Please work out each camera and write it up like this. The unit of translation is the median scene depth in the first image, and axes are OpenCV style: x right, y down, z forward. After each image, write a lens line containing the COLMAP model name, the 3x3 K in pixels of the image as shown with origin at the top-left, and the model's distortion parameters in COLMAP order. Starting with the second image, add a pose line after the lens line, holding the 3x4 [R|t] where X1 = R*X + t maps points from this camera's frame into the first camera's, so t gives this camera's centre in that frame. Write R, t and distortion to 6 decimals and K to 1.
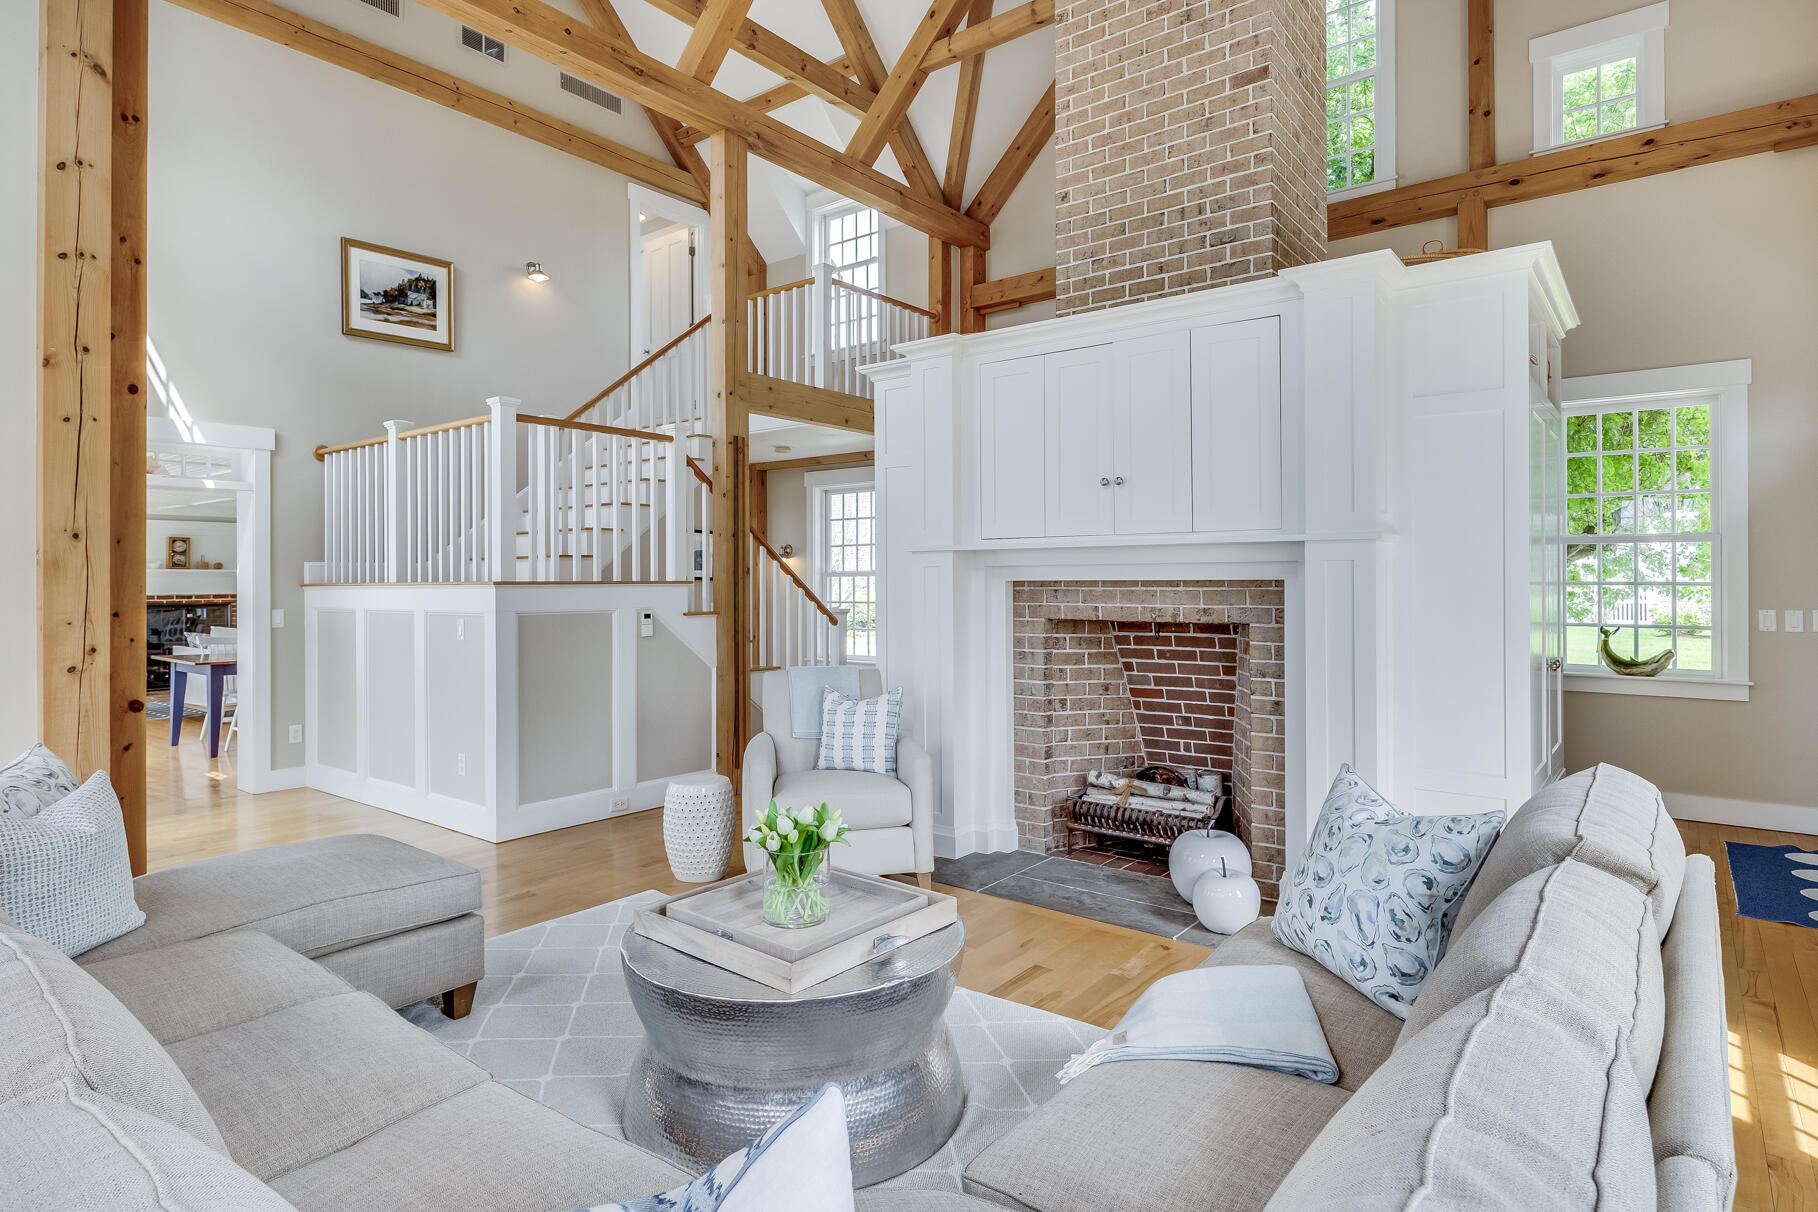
lens RADIAL K [[981.5, 0, 911.5], [0, 981.5, 575.8], [0, 0, 1]] dist [-0.000959, 0.000079]
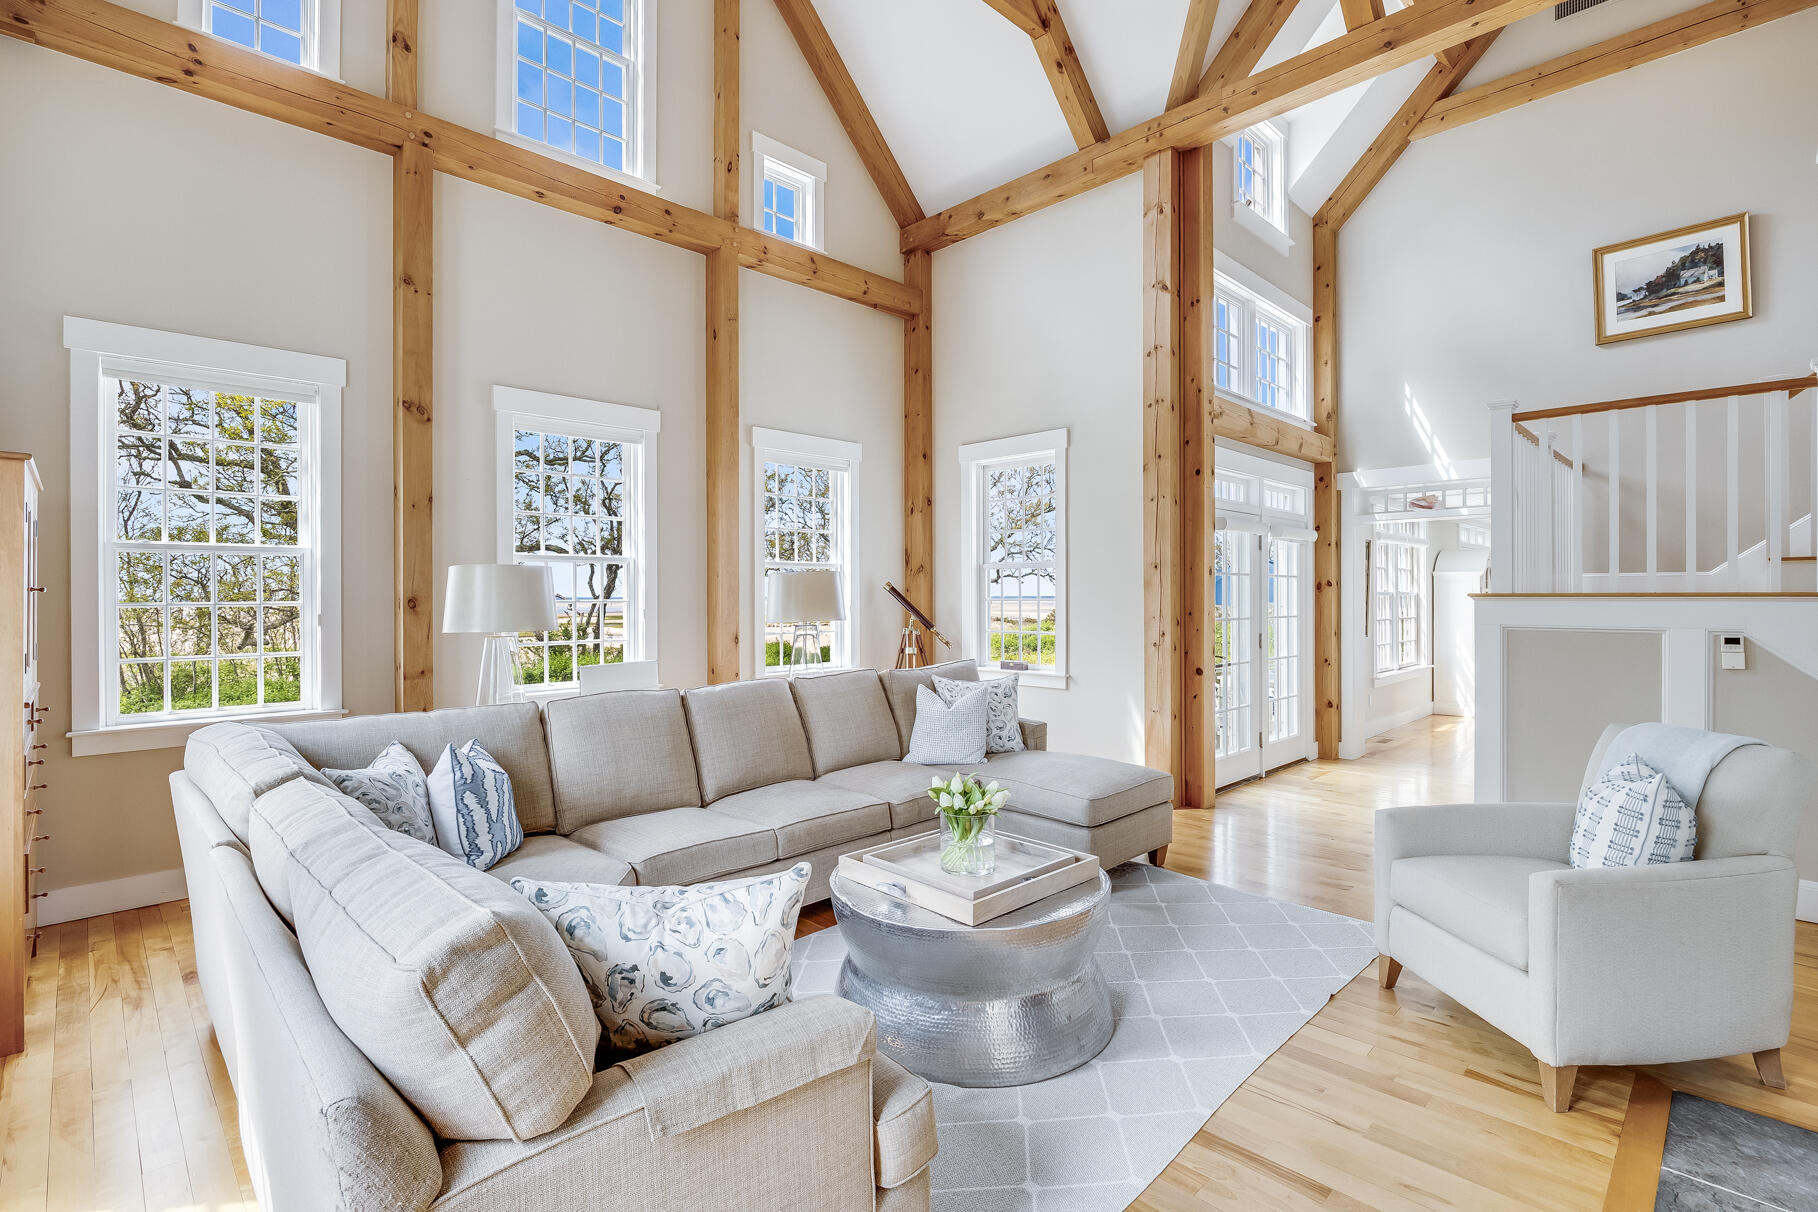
lens RADIAL K [[844.7, 0, 905.5], [0, 844.7, 595.9], [0, 0, 1]] dist [0.000006, -0.000650]
pose [[-0.120668, 0.005271, -0.992679, 0.350209], [0.006337, 0.999970, 0.004540, 0.000586], [0.992673, -0.005743, -0.120698, 0.389338]]
